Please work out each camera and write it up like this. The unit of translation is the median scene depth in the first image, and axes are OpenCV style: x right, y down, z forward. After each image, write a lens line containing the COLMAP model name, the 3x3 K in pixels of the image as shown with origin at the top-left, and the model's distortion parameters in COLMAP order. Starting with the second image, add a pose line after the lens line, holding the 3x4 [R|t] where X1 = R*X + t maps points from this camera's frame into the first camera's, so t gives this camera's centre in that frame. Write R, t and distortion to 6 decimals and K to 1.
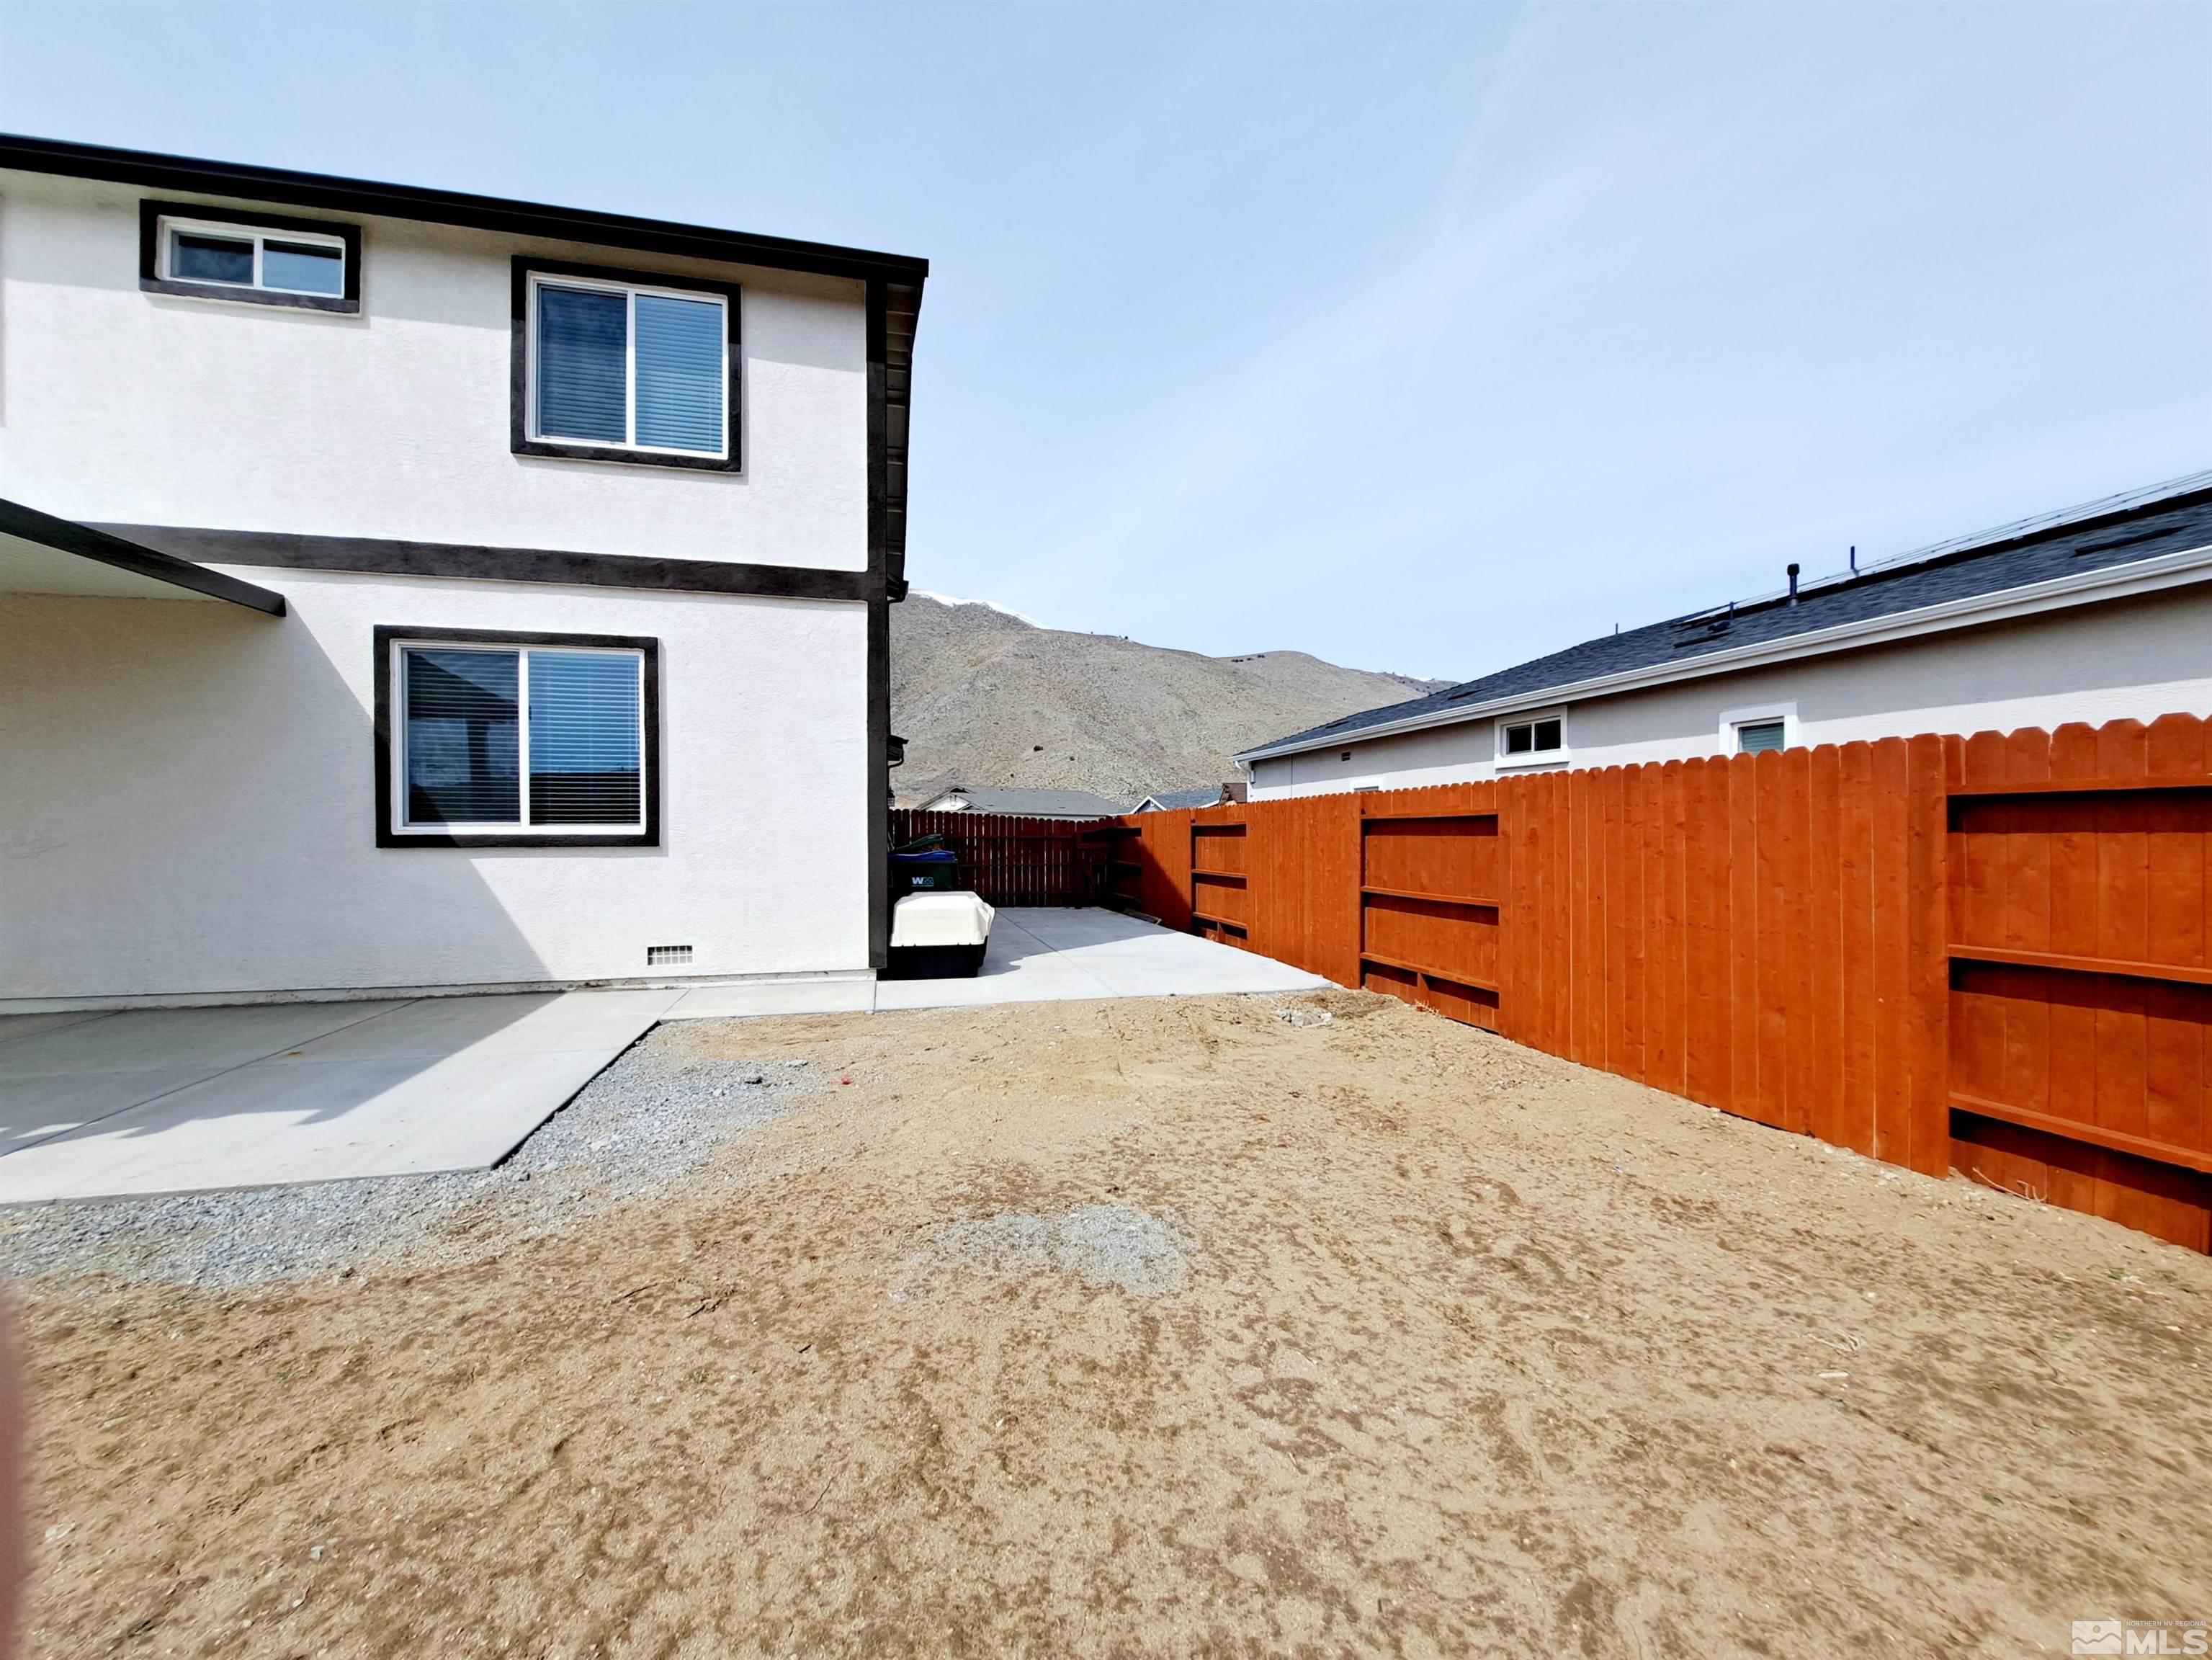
lens RADIAL K [[919.8, 0, 1142.0], [0, 919.8, 834.9], [0, 0, 1]] dist [-0.008417, -0.000099]
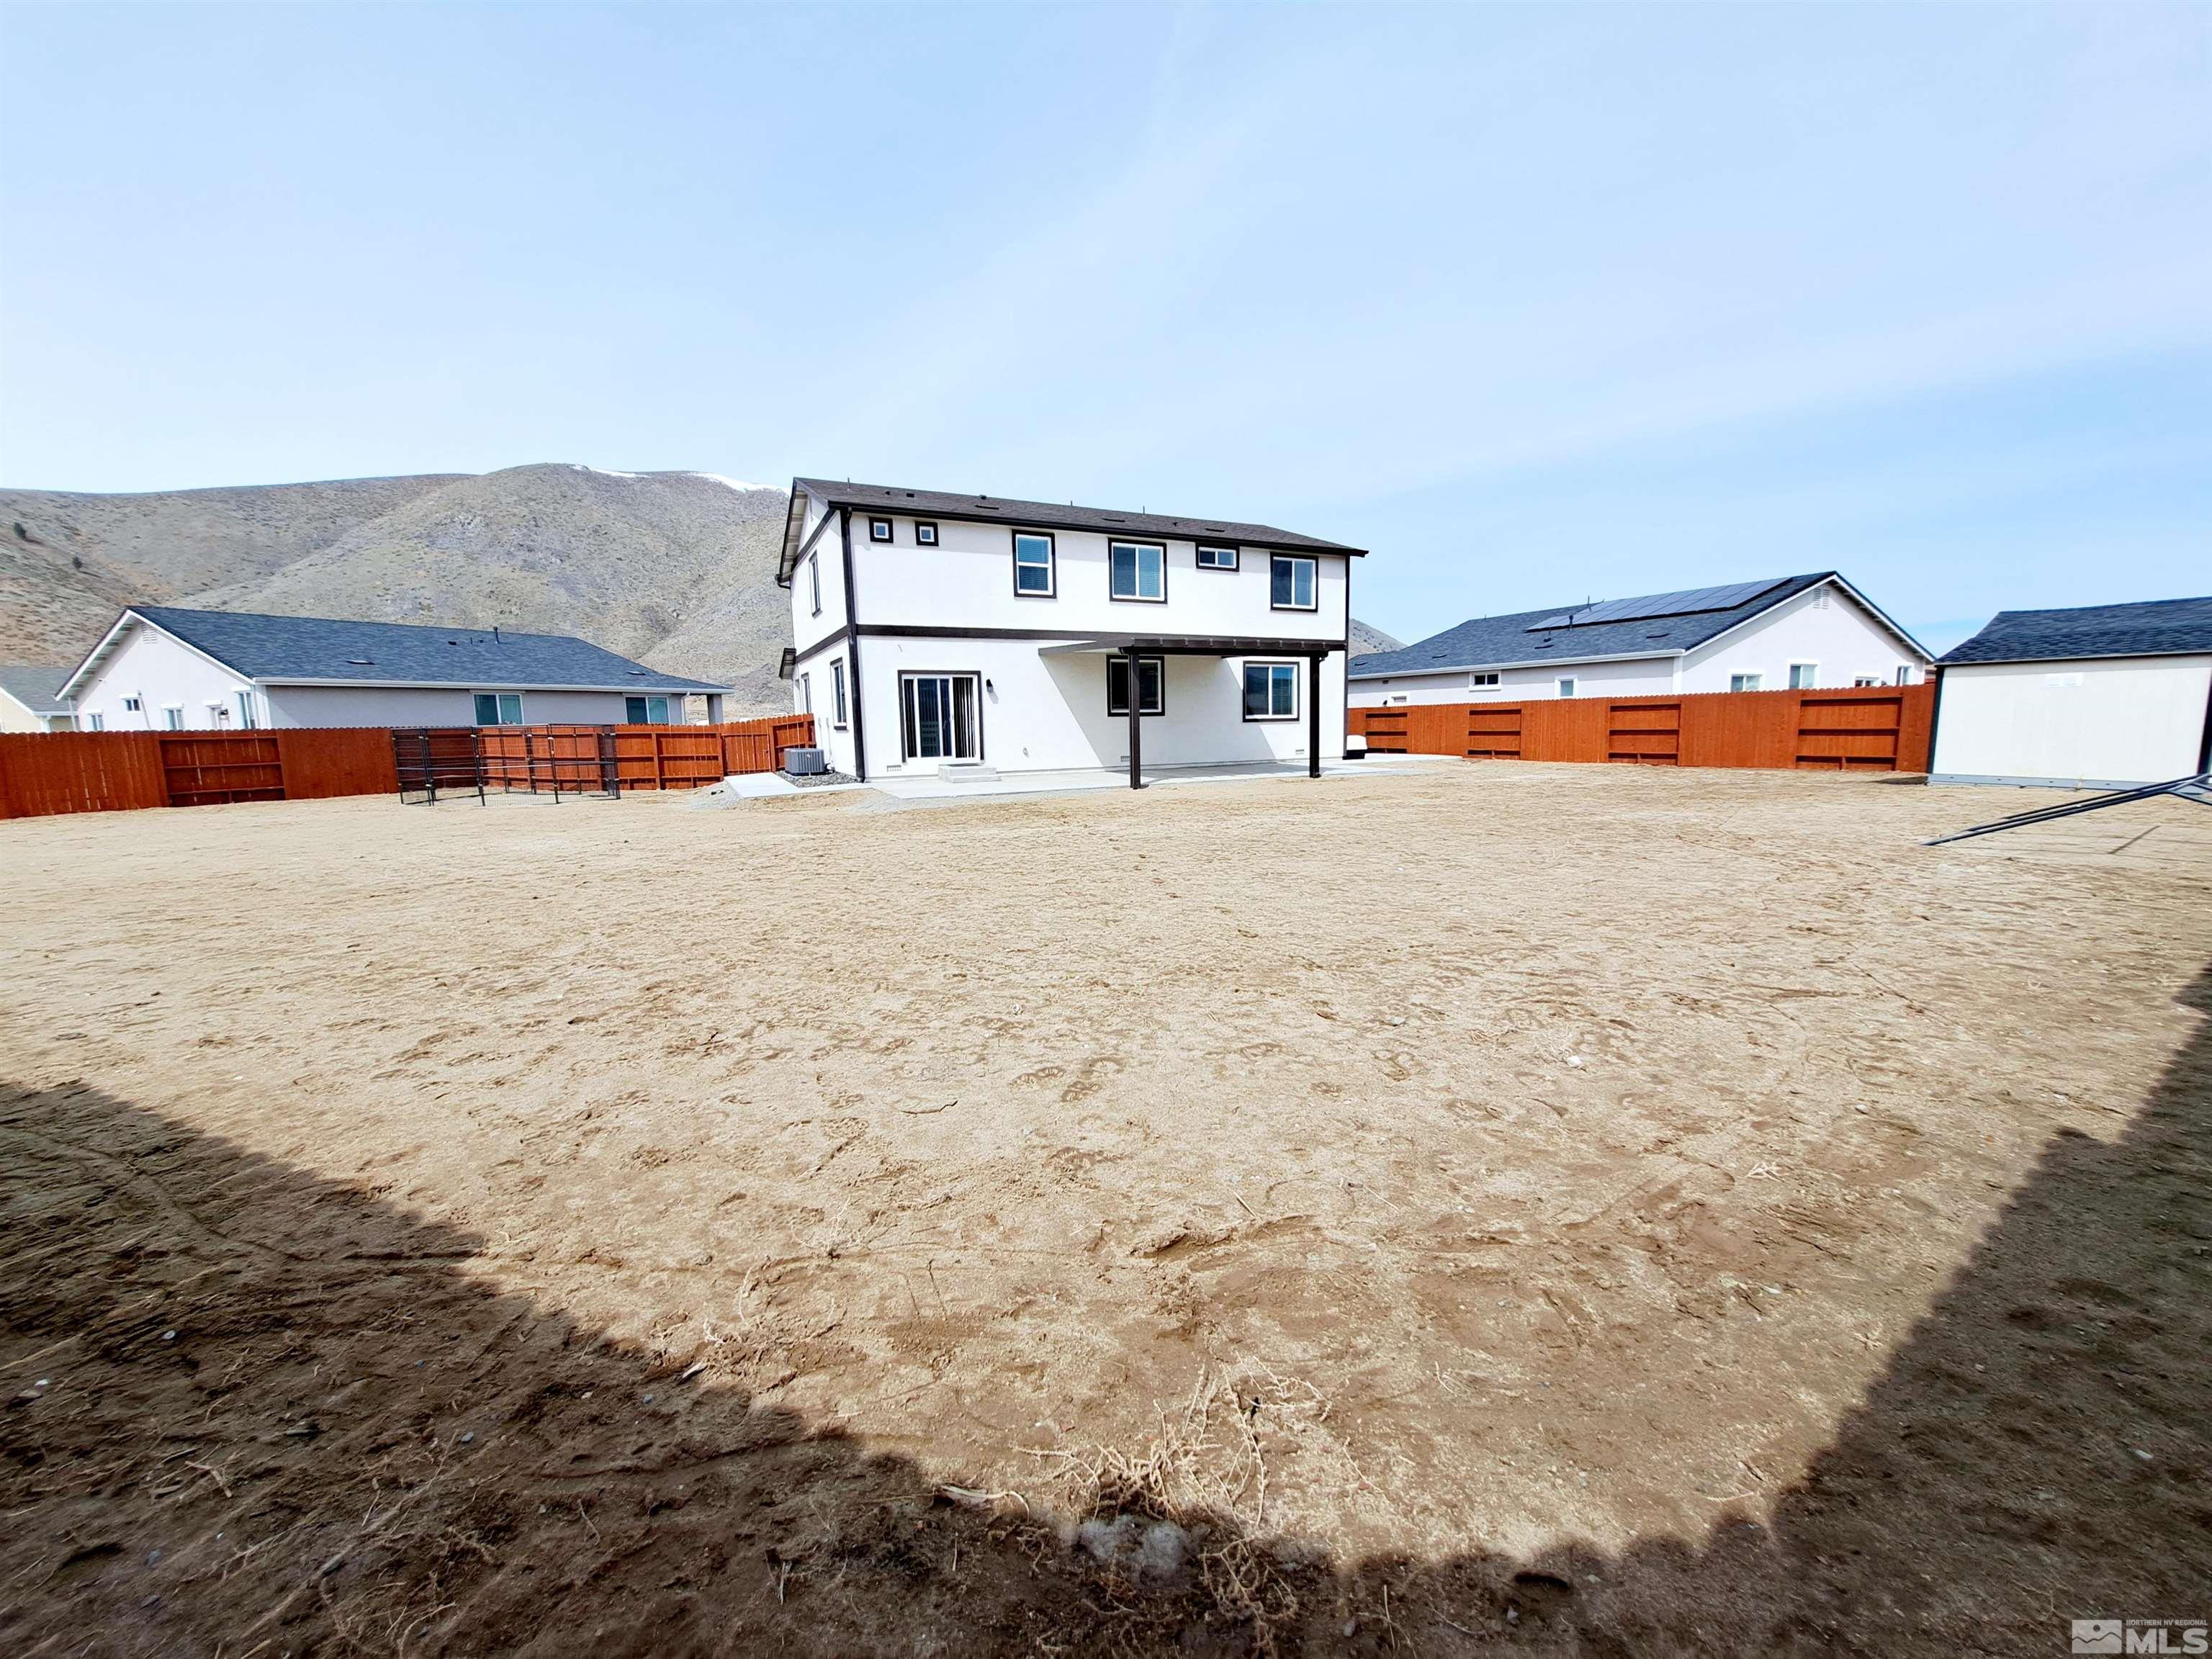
lens RADIAL K [[870.9, 0, 1134.5], [0, 870.9, 843.3], [0, 0, 1]] dist [-0.010592, -0.000122]
pose [[0.977048, -0.046148, 0.207960, -1.922204], [0.017948, 0.990615, 0.135497, 0.013377], [-0.212262, -0.128654, 0.968707, -2.242885]]
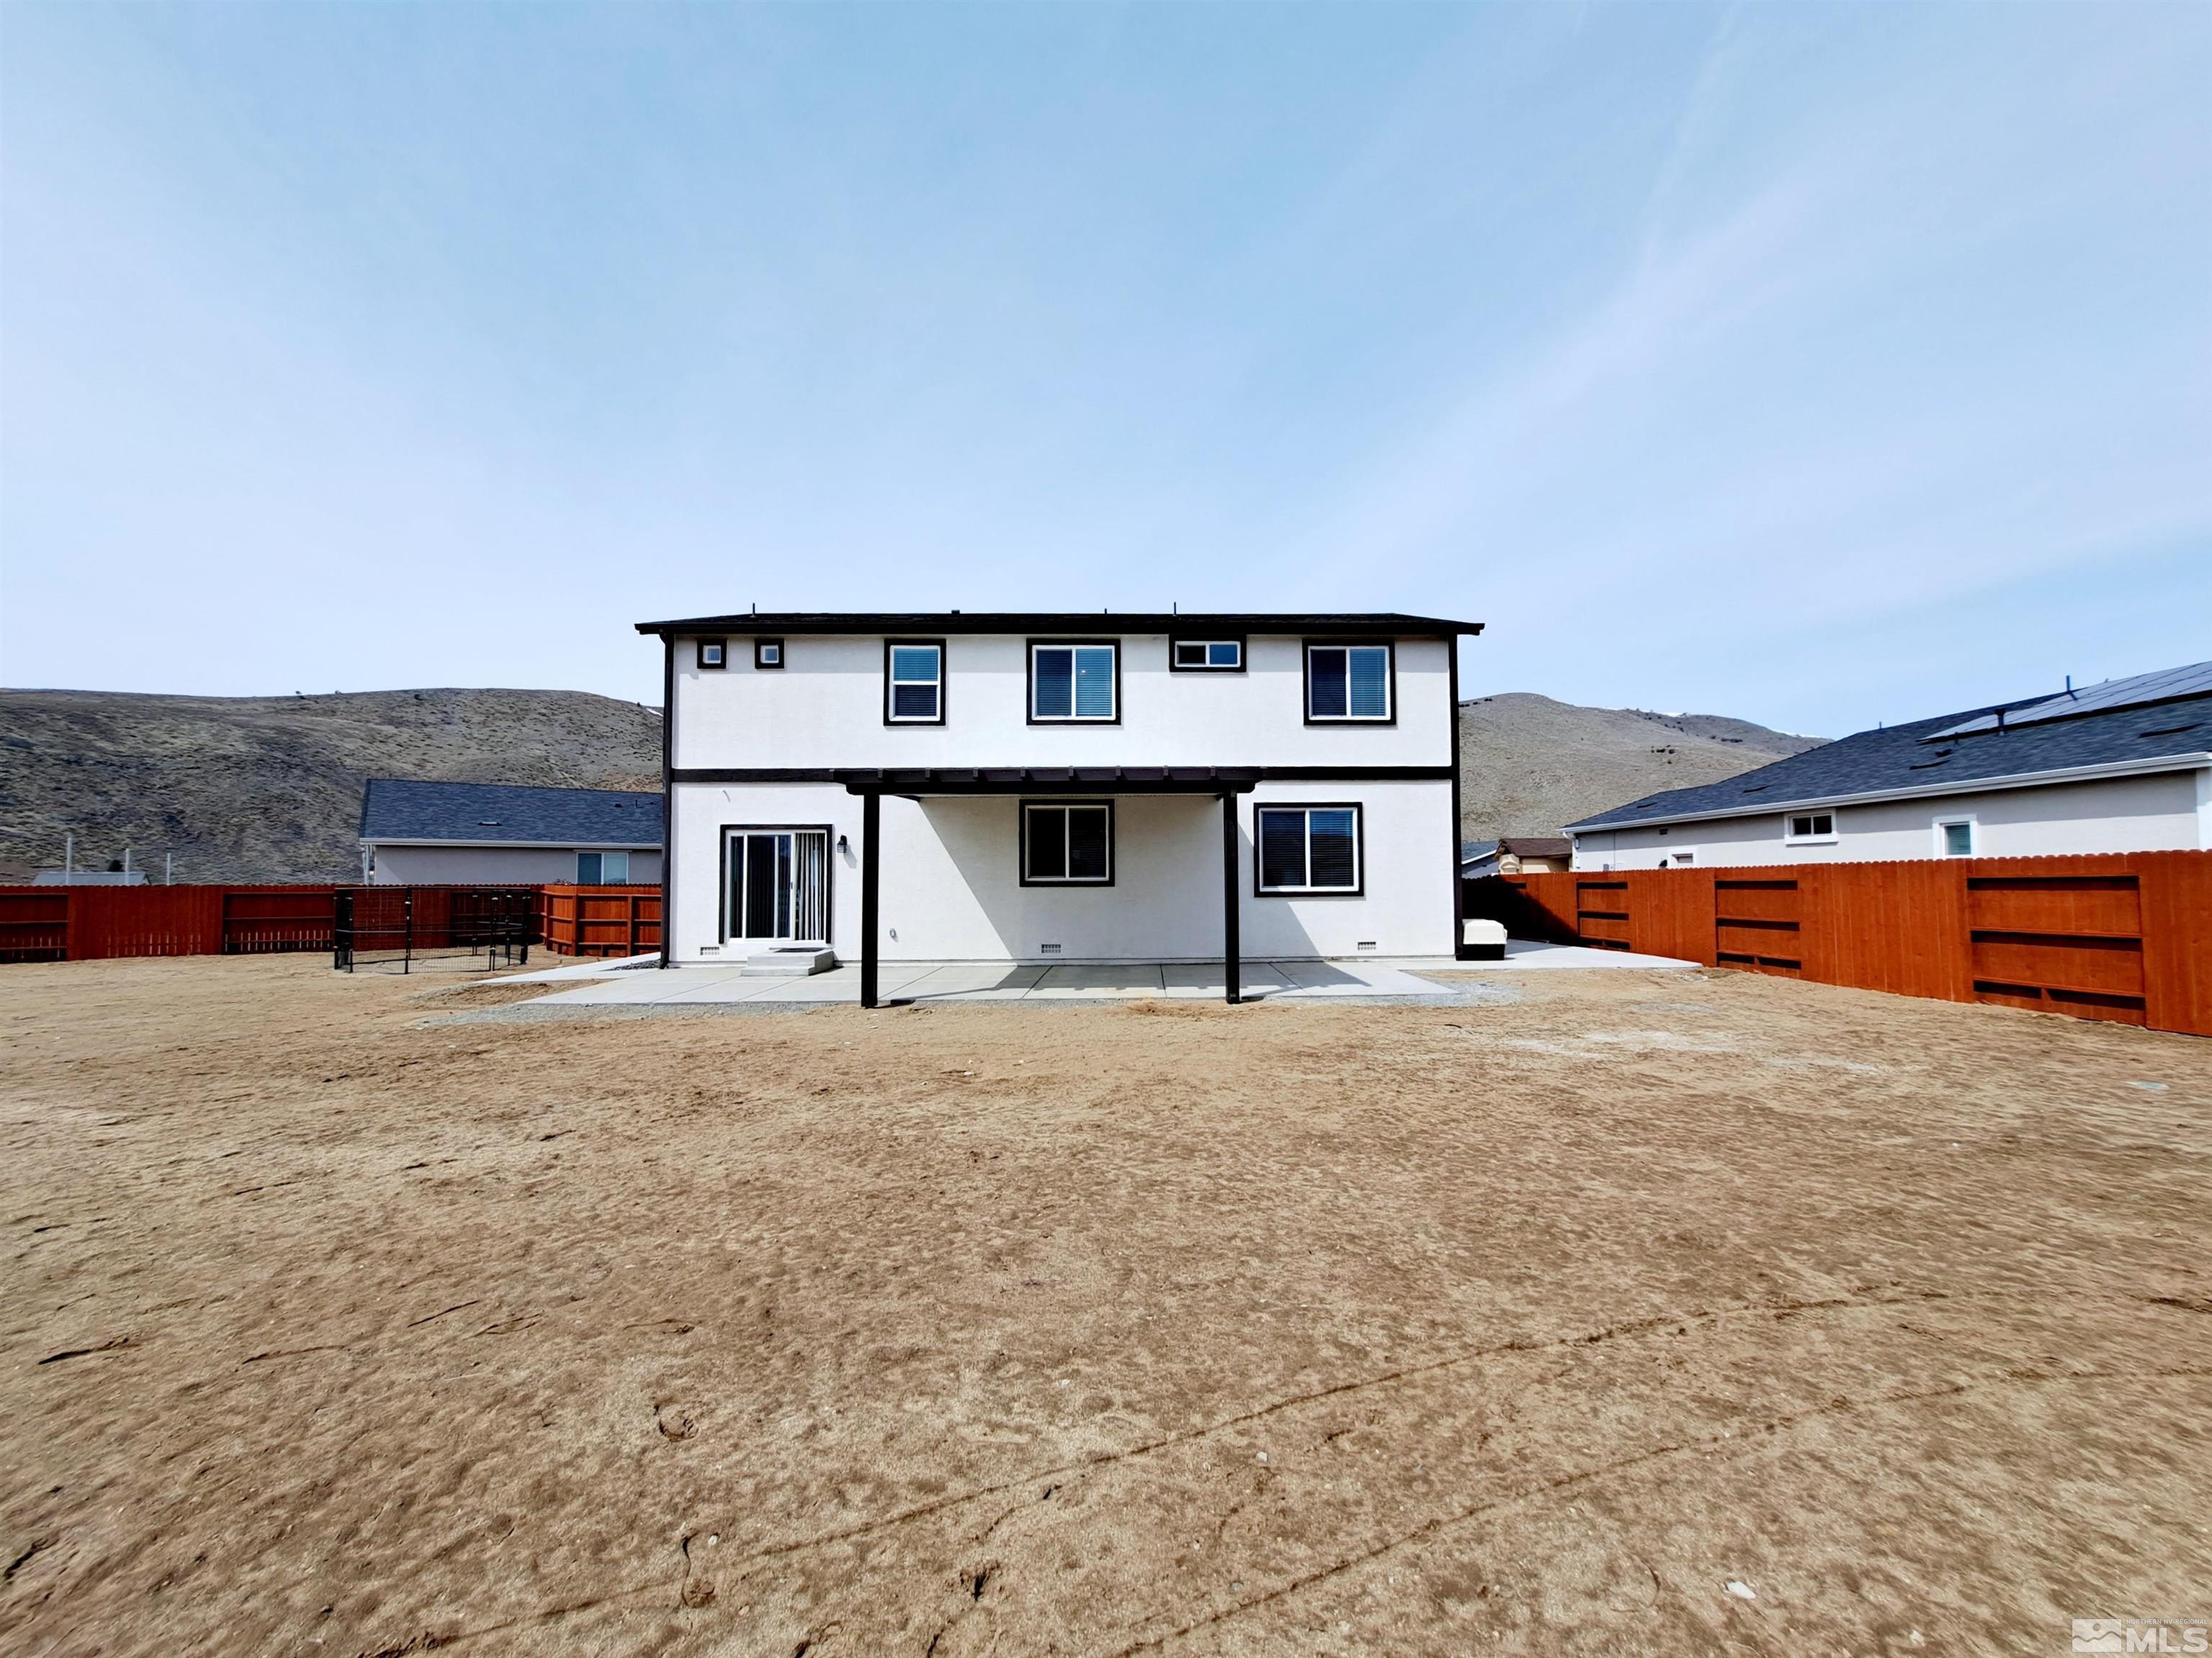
lens RADIAL K [[892.6, 0, 1148.9], [0, 892.6, 848.7], [0, 0, 1]] dist [-0.014629, -0.000310]
pose [[0.971438, -0.014632, -0.236840, -0.533128], [0.005365, 0.999196, -0.039723, -0.019289], [0.237231, 0.037317, 0.970736, -1.235848]]
